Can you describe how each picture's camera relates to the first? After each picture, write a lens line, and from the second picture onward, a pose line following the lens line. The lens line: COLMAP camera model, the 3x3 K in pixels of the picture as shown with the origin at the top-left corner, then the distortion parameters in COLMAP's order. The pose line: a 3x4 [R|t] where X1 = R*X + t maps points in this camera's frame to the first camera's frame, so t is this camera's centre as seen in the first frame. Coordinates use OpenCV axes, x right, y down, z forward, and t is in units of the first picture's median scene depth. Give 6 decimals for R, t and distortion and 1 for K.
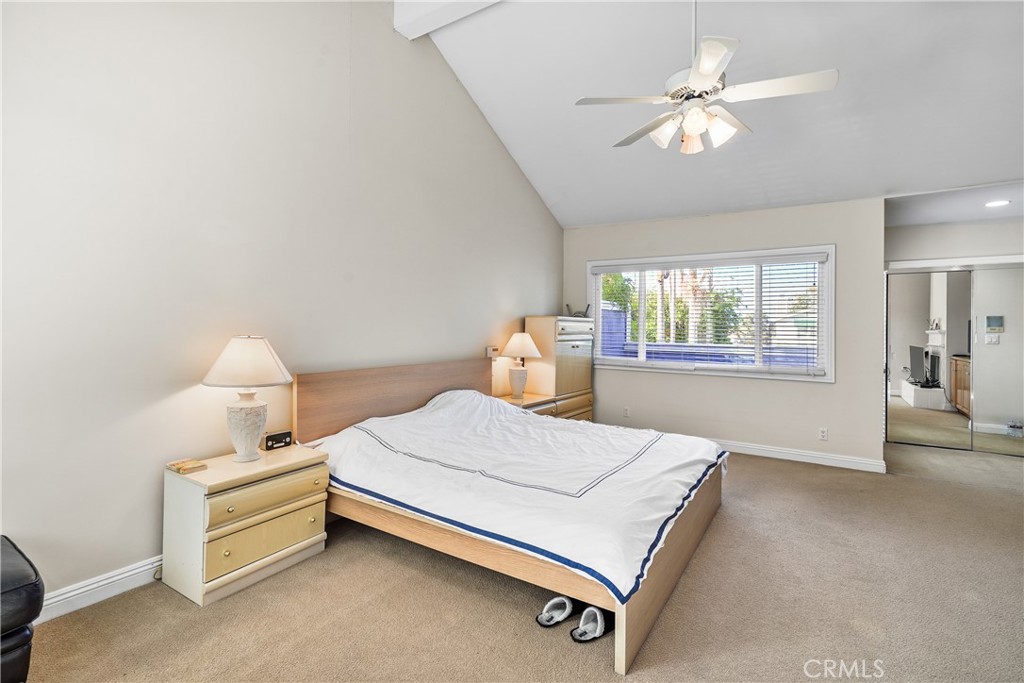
lens RADIAL K [[470.4, 0, 488.8], [0, 470.4, 323.2], [0, 0, 1]] dist [-0.005019, 0.001321]
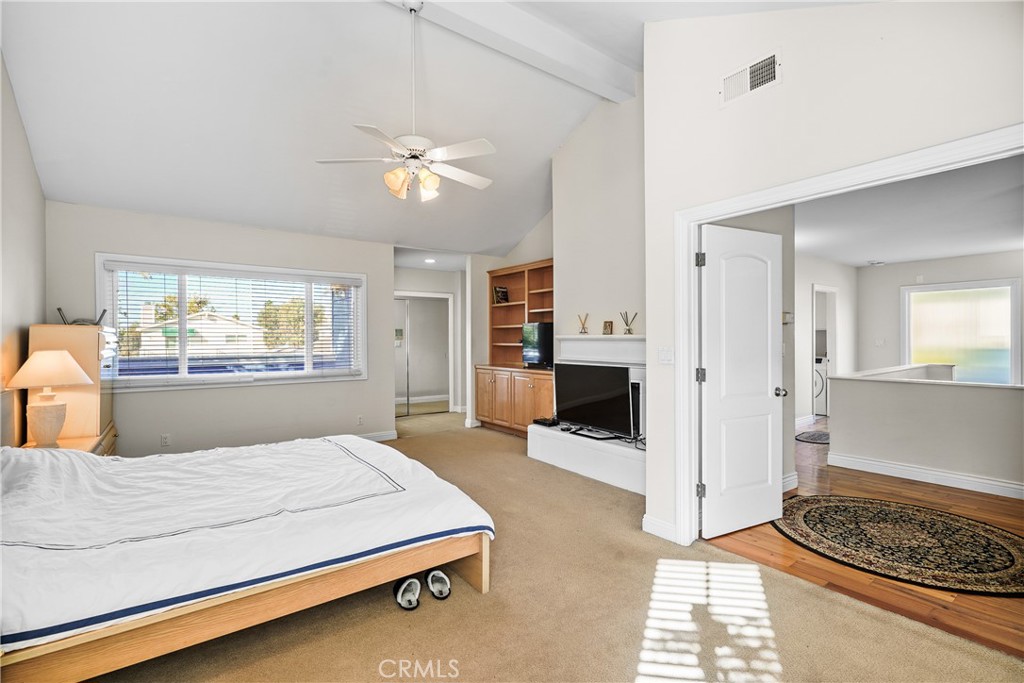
lens RADIAL K [[470.4, 0, 507.3], [0, 470.4, 340.3], [0, 0, 1]] dist [-0.005019, 0.001321]
pose [[0.344383, -0.014783, 0.938713, -0.368505], [-0.000400, 0.999874, 0.015893, -0.004154], [-0.938829, -0.005849, 0.344334, 0.179448]]
